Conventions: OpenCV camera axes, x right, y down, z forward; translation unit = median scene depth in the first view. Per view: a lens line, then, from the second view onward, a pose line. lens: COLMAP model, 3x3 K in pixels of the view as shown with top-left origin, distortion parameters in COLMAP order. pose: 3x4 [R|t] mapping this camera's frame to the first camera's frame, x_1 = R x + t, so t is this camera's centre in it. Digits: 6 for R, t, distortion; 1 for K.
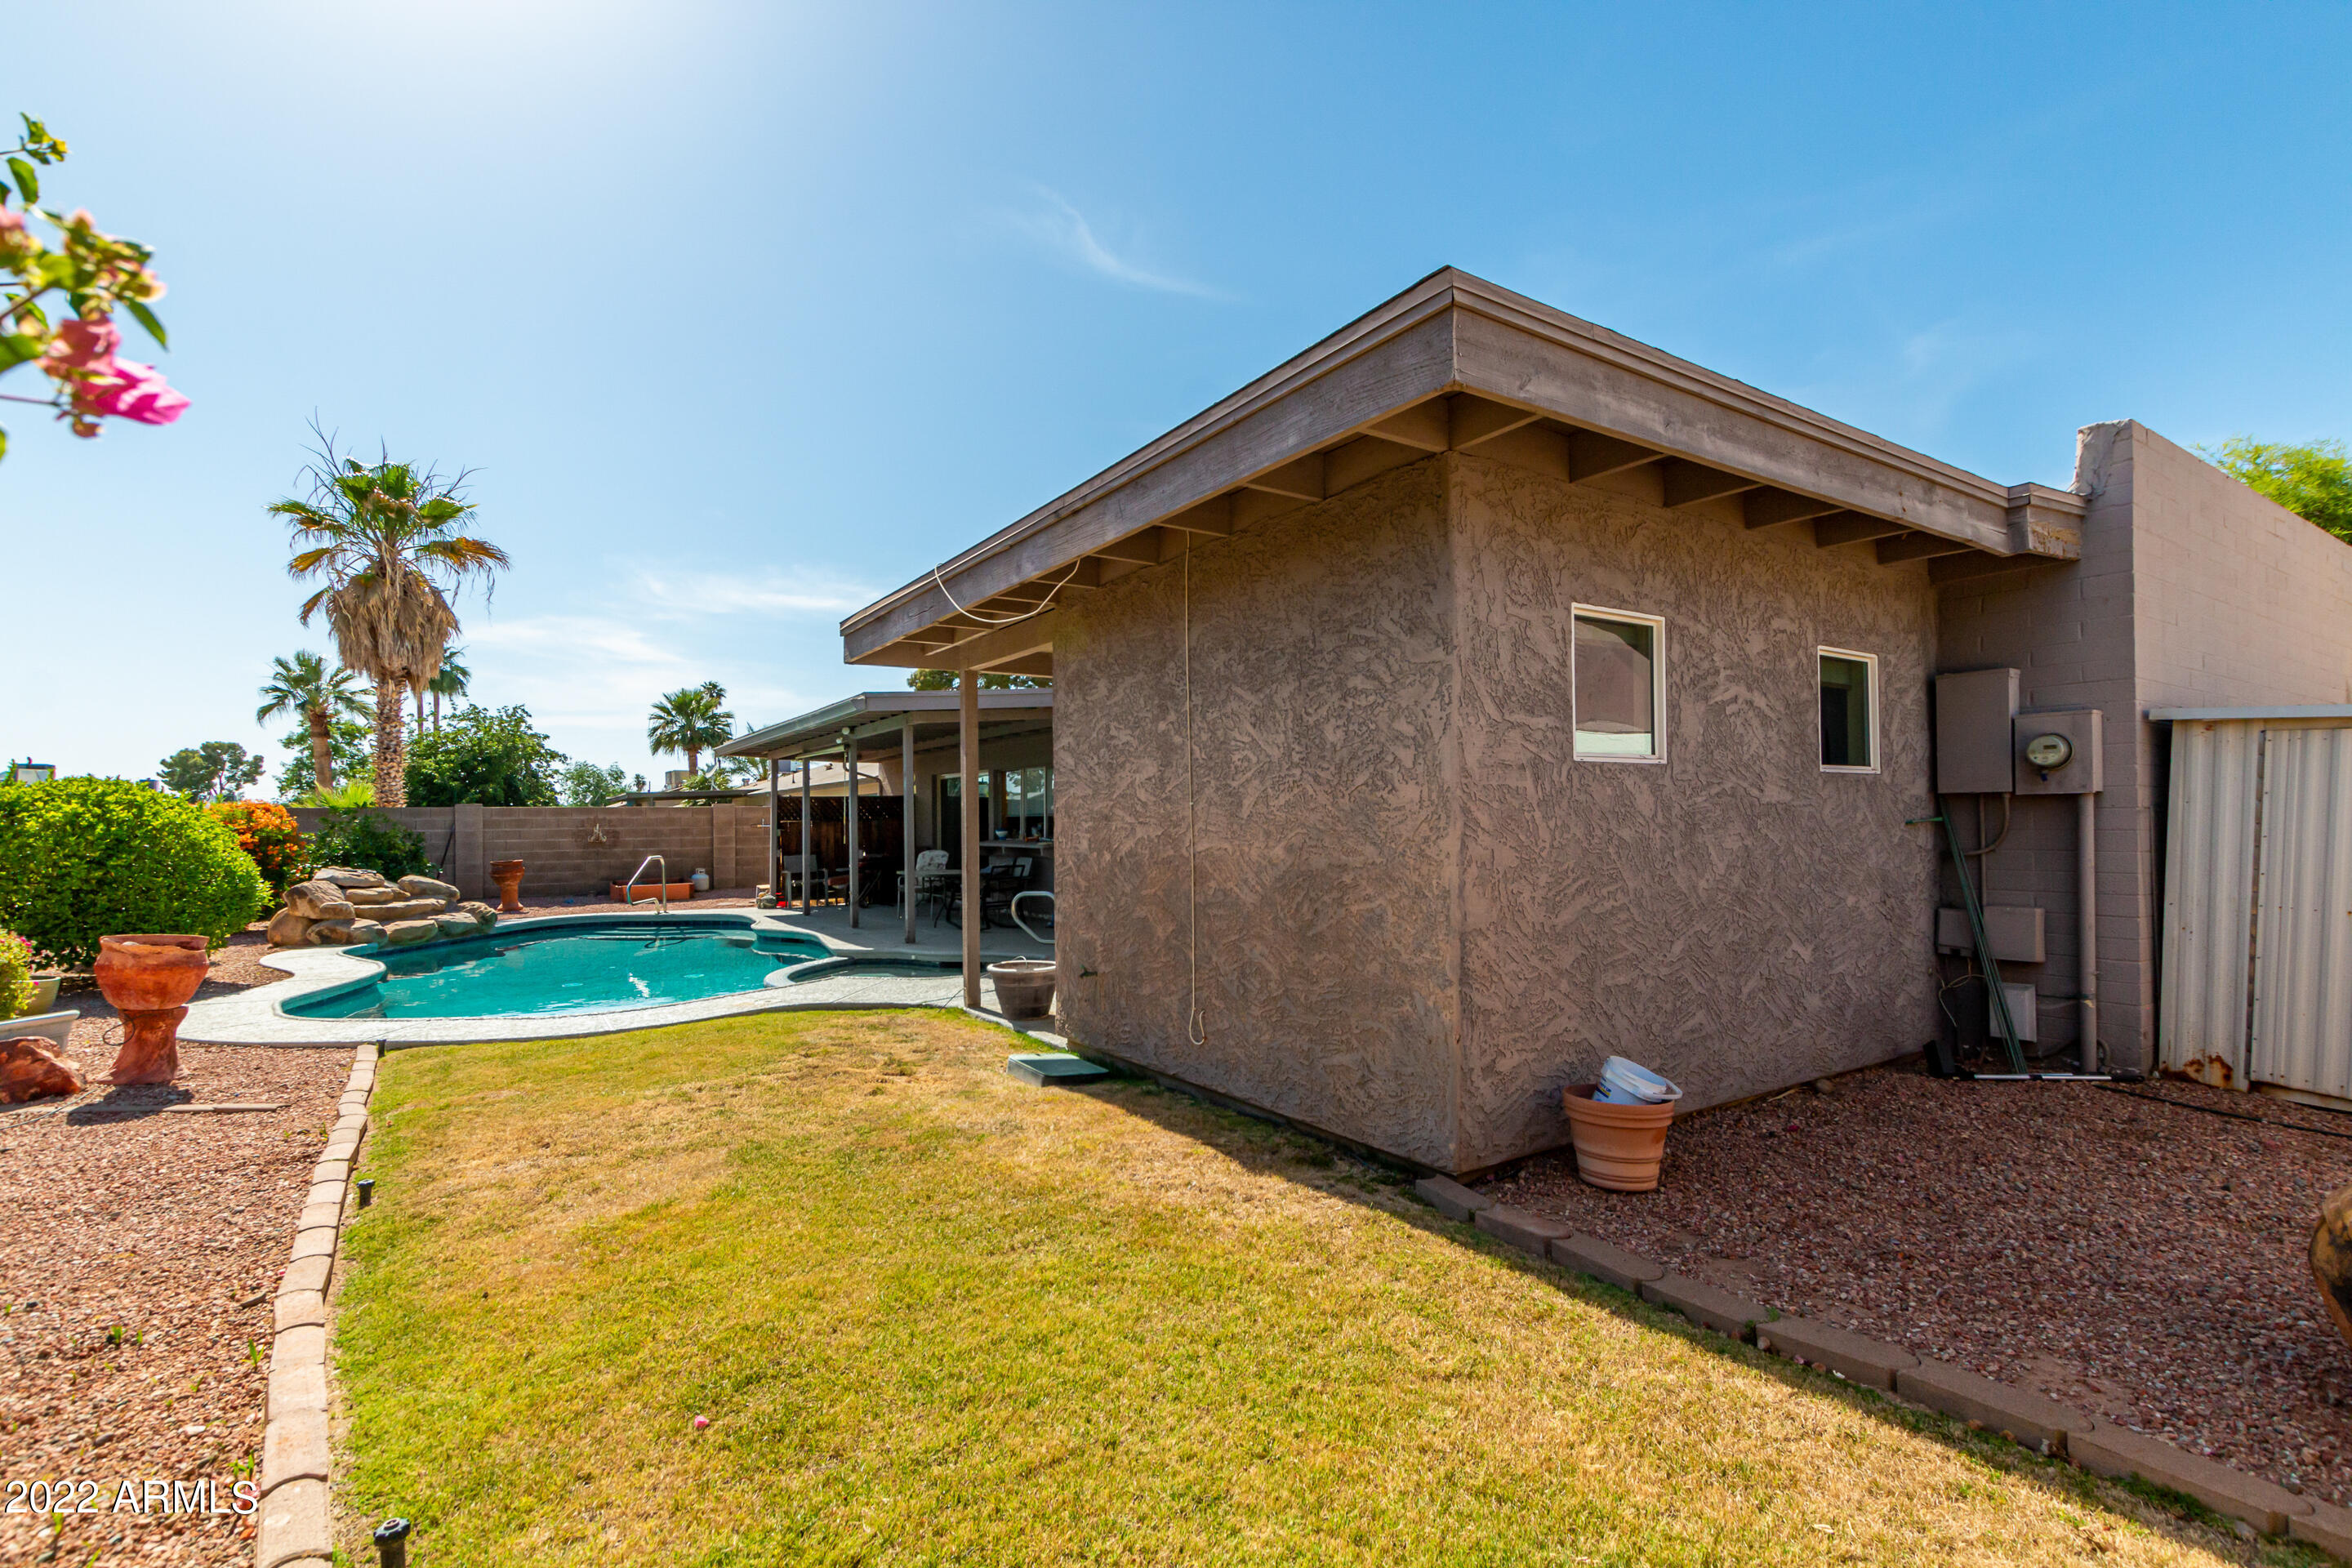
lens RADIAL K [[1073.0, 0, 1193.2], [0, 1073.0, 815.9], [0, 0, 1]] dist [0.007437, -0.002480]
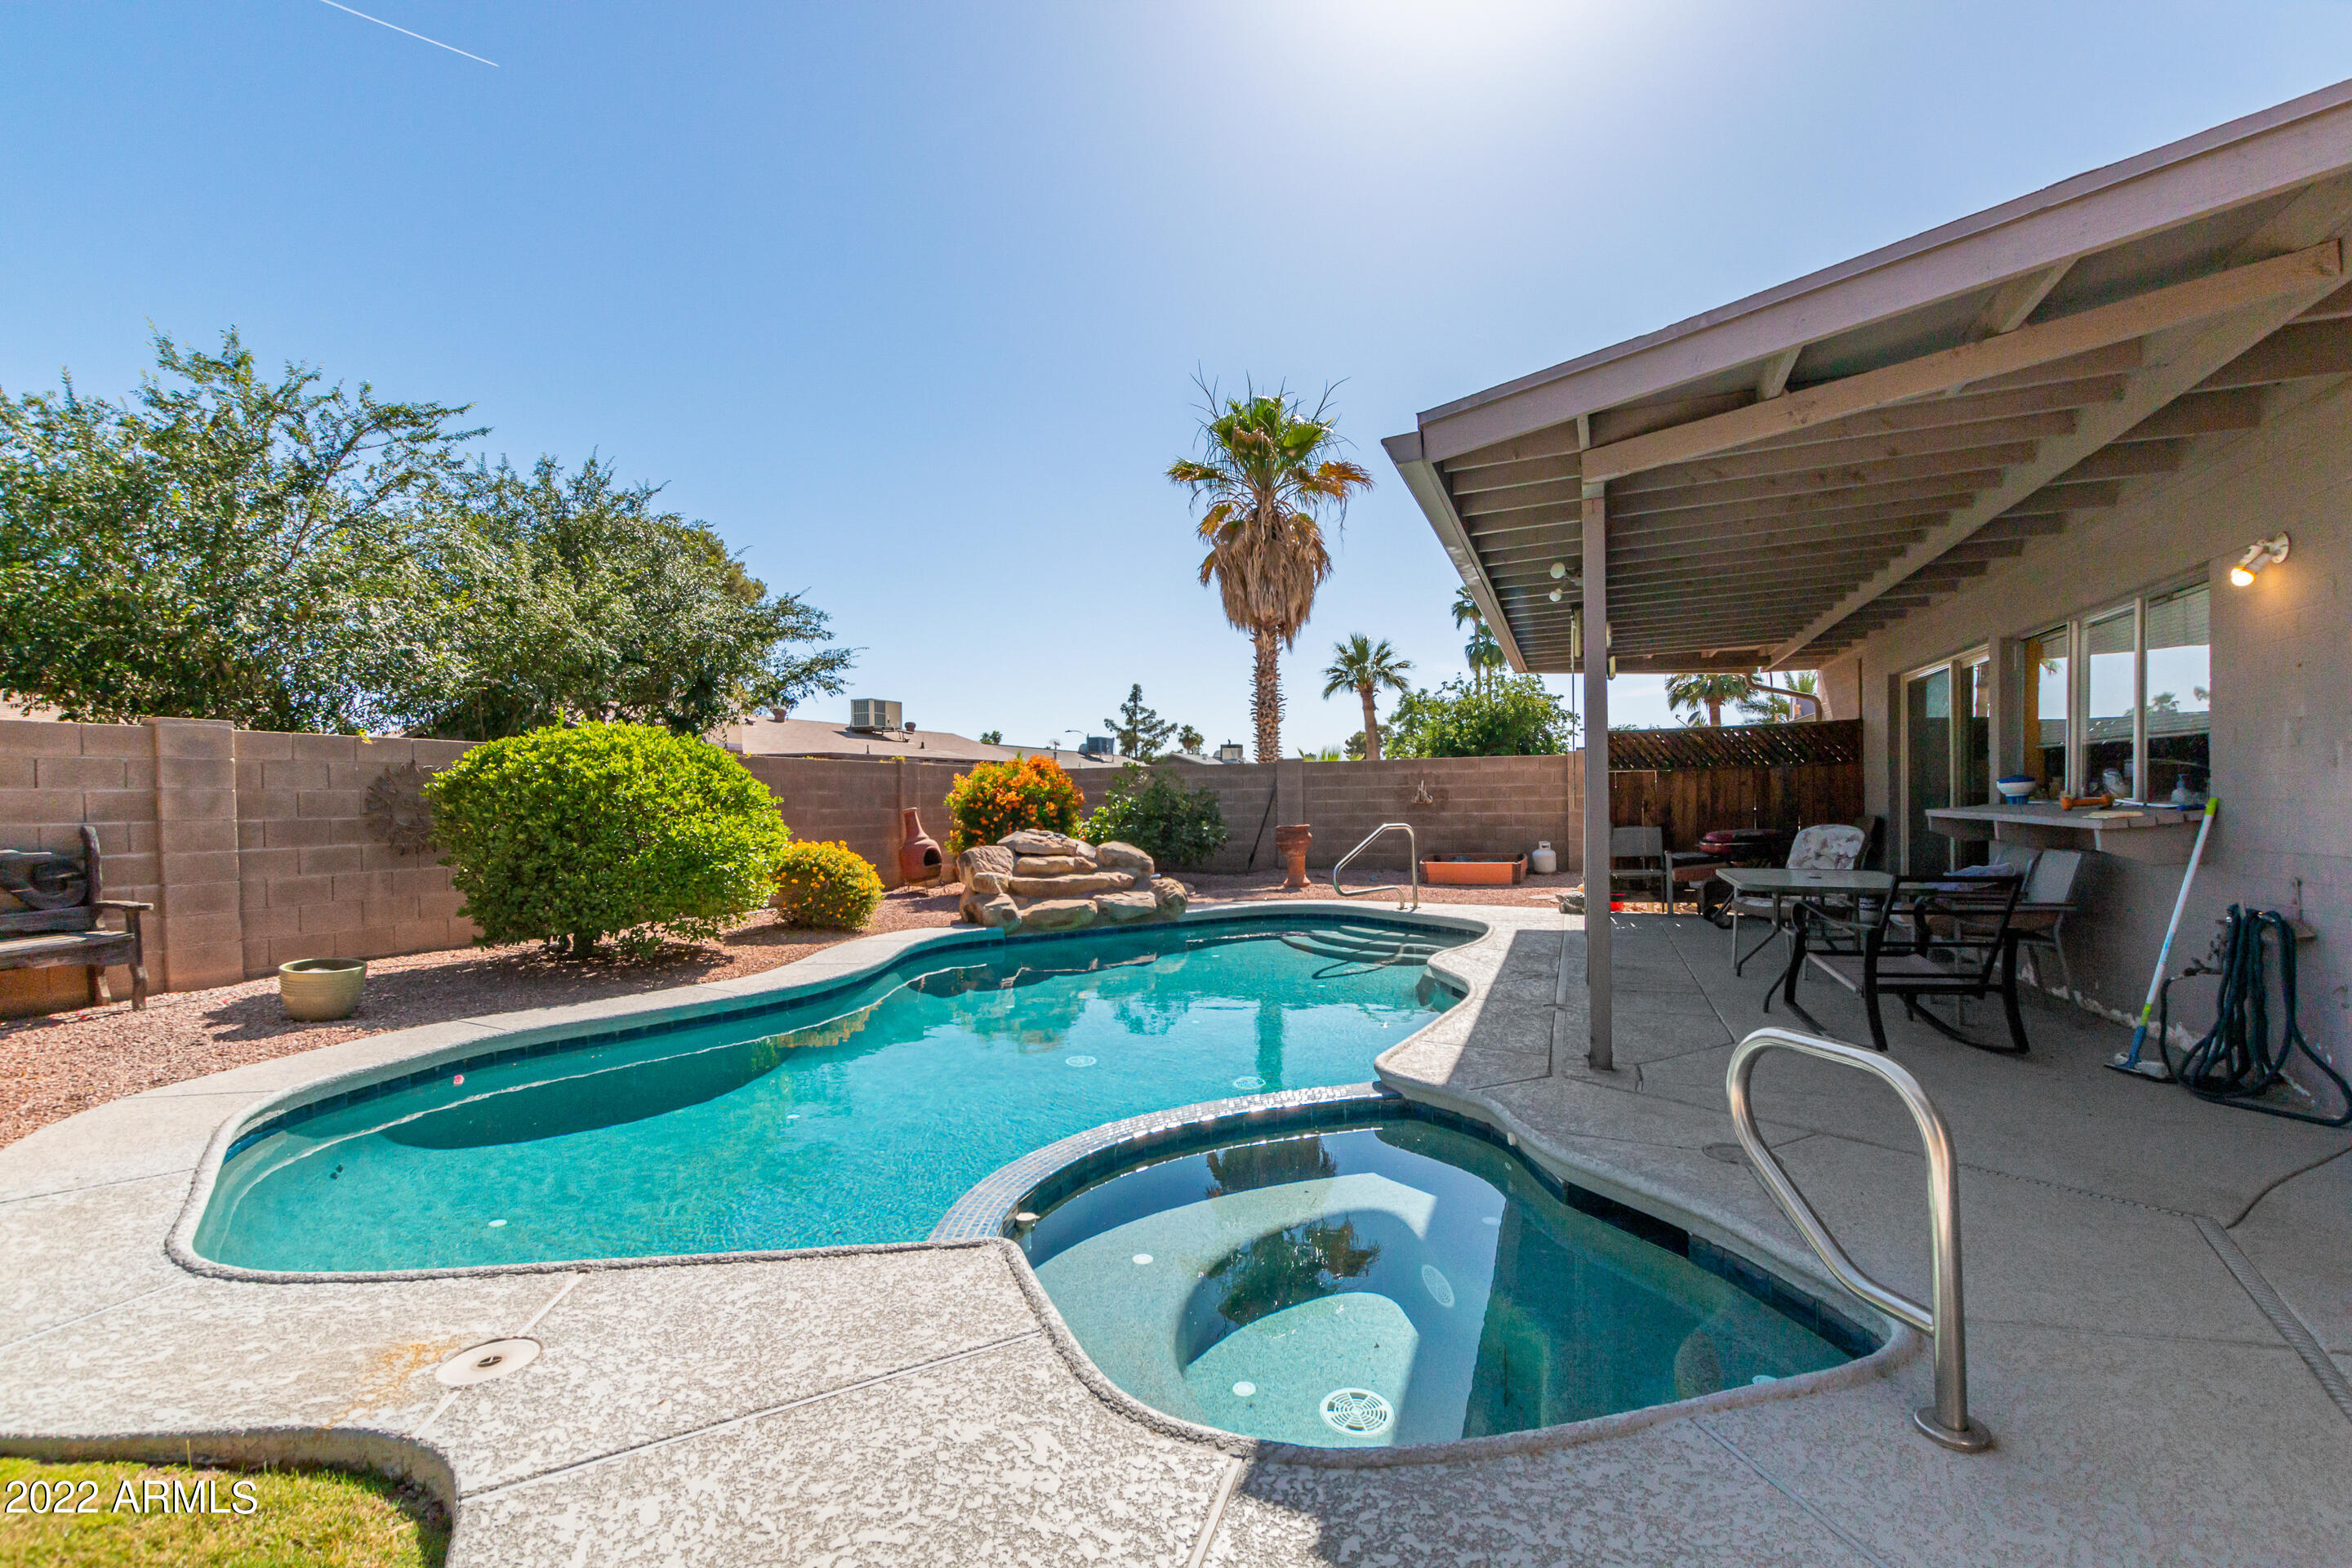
lens RADIAL K [[1073.0, 0, 1171.3], [0, 1073.0, 811.1], [0, 0, 1]] dist [0.007437, -0.002480]
pose [[0.584078, 0.012095, -0.811607, -0.031498], [0.012418, 0.999639, 0.023833, 0.010819], [0.811602, -0.023999, 0.583717, 0.480022]]
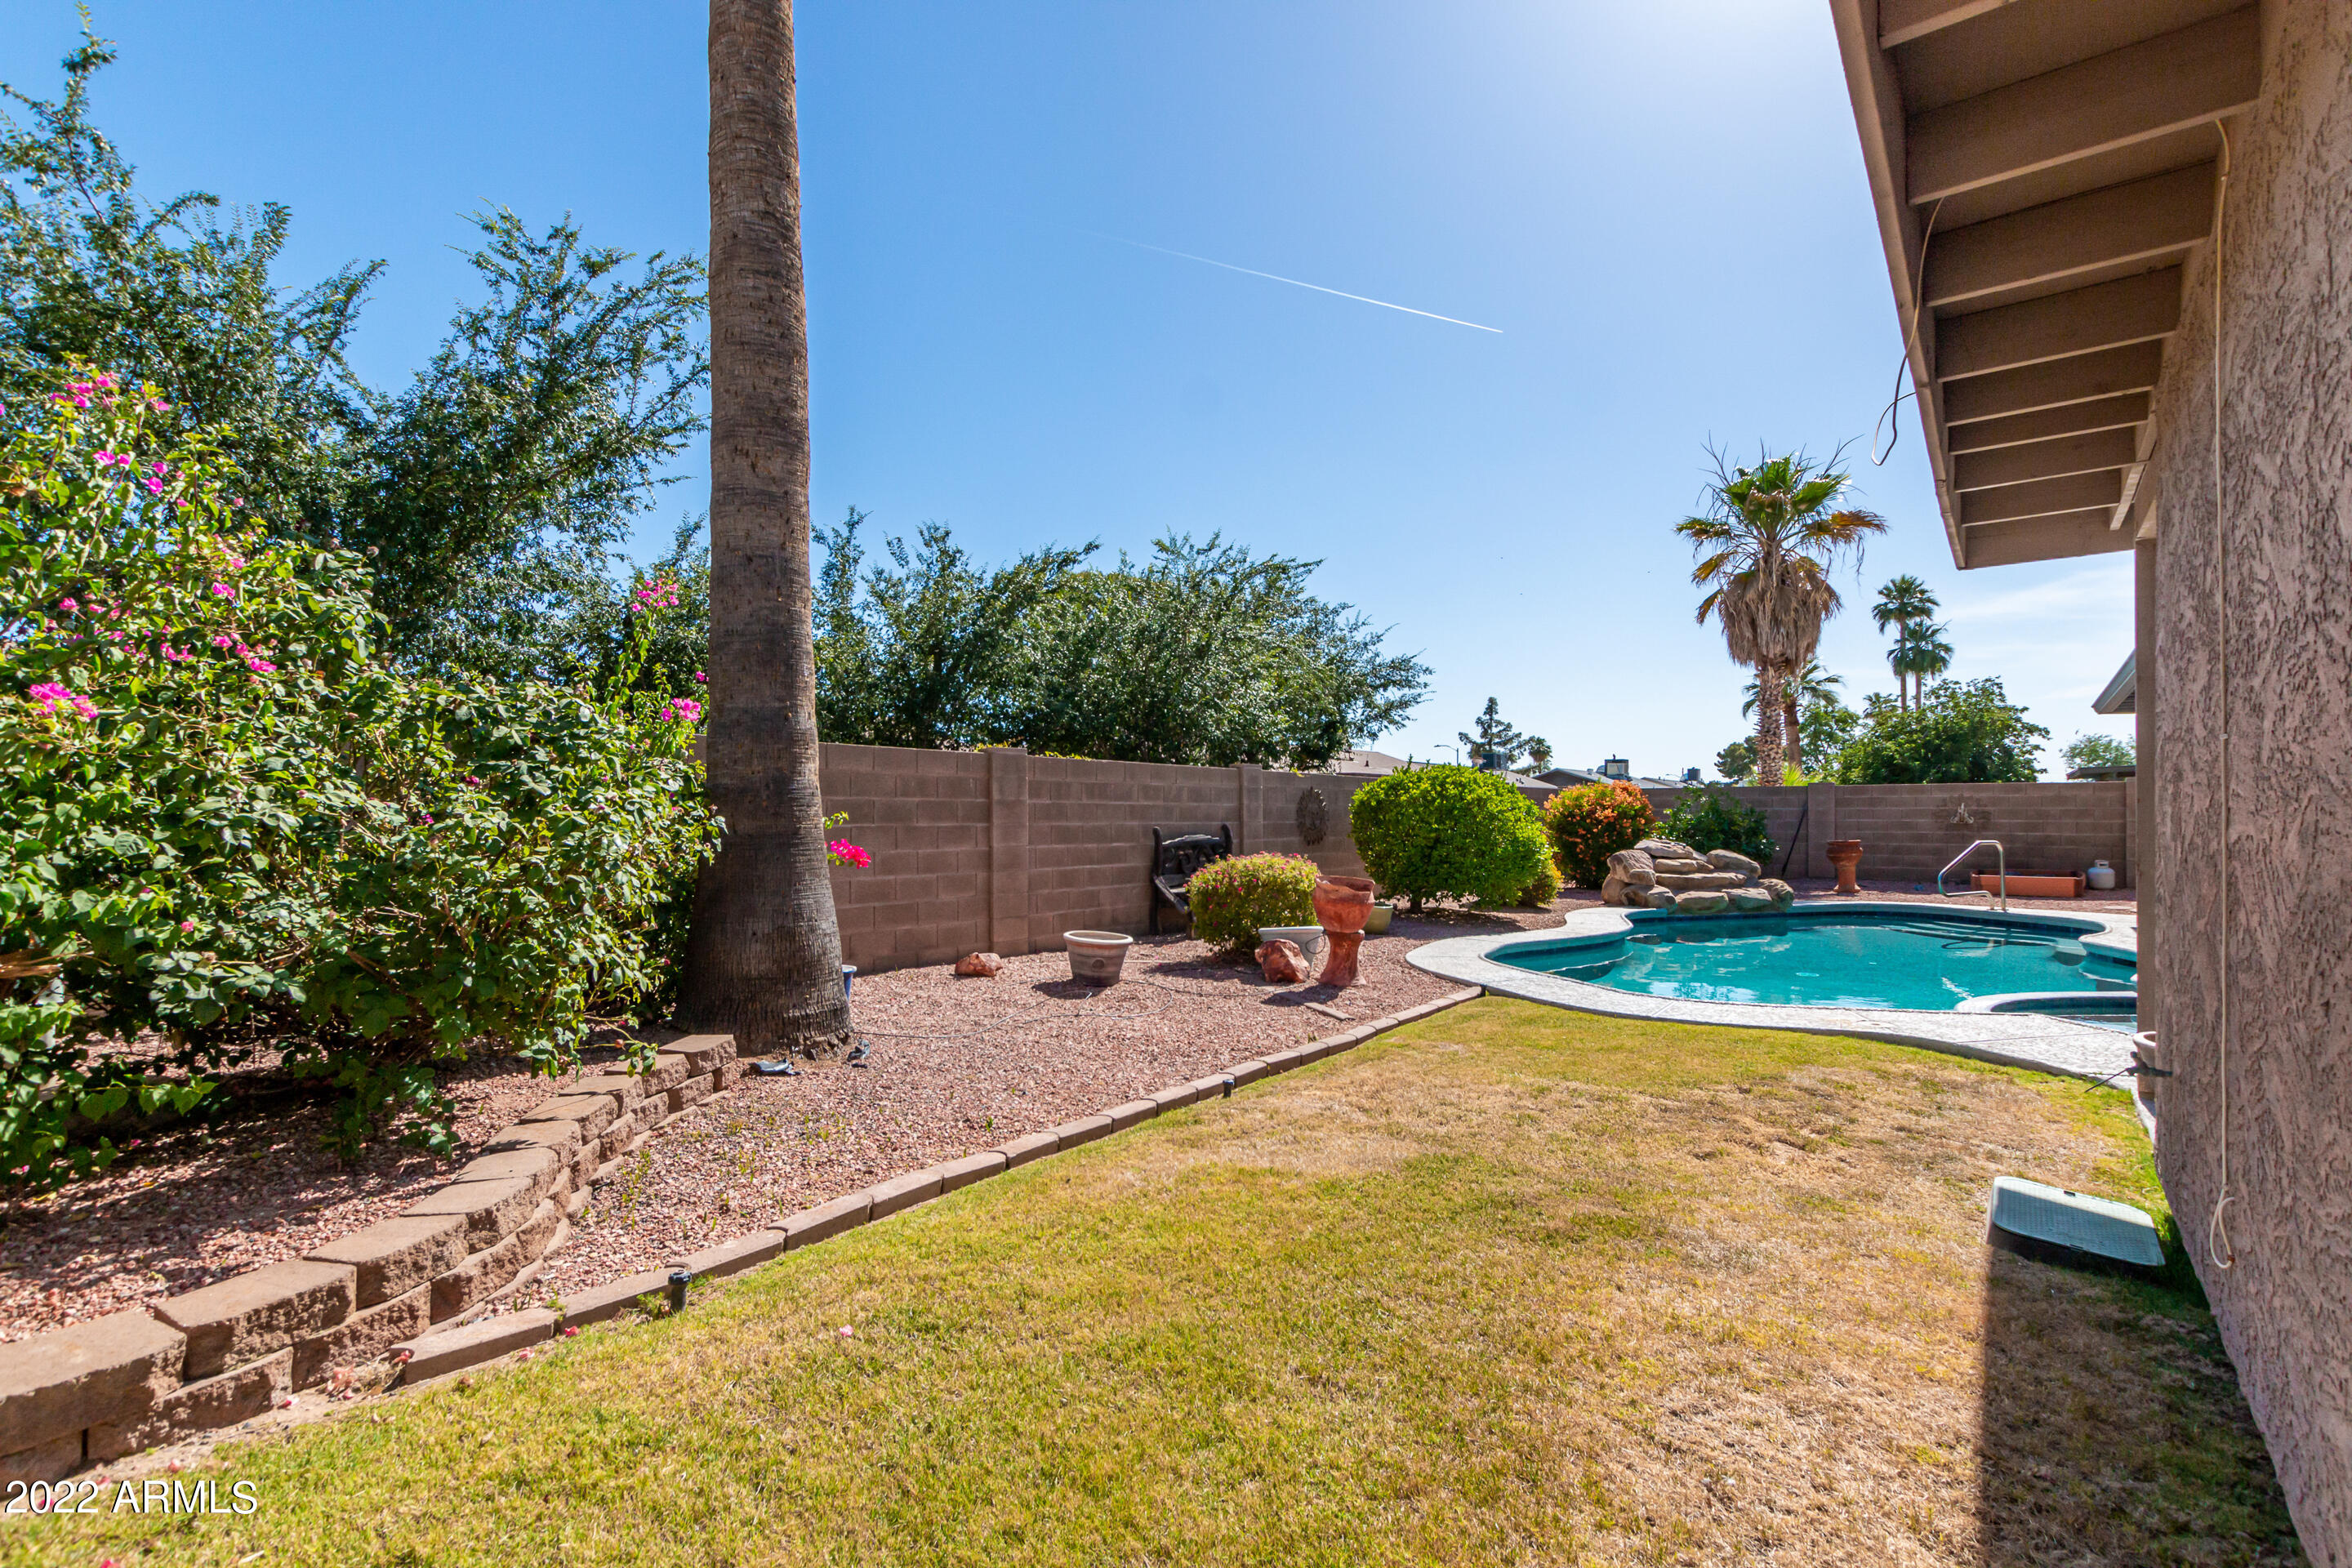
lens RADIAL K [[1073.0, 0, 1166.8], [0, 1073.0, 809.1], [0, 0, 1]] dist [0.007437, -0.002480]
pose [[0.318068, 0.008280, -0.948032, 0.086867], [0.001265, 0.999957, 0.009157, 0.004280], [0.948067, -0.004112, 0.318044, 0.128352]]
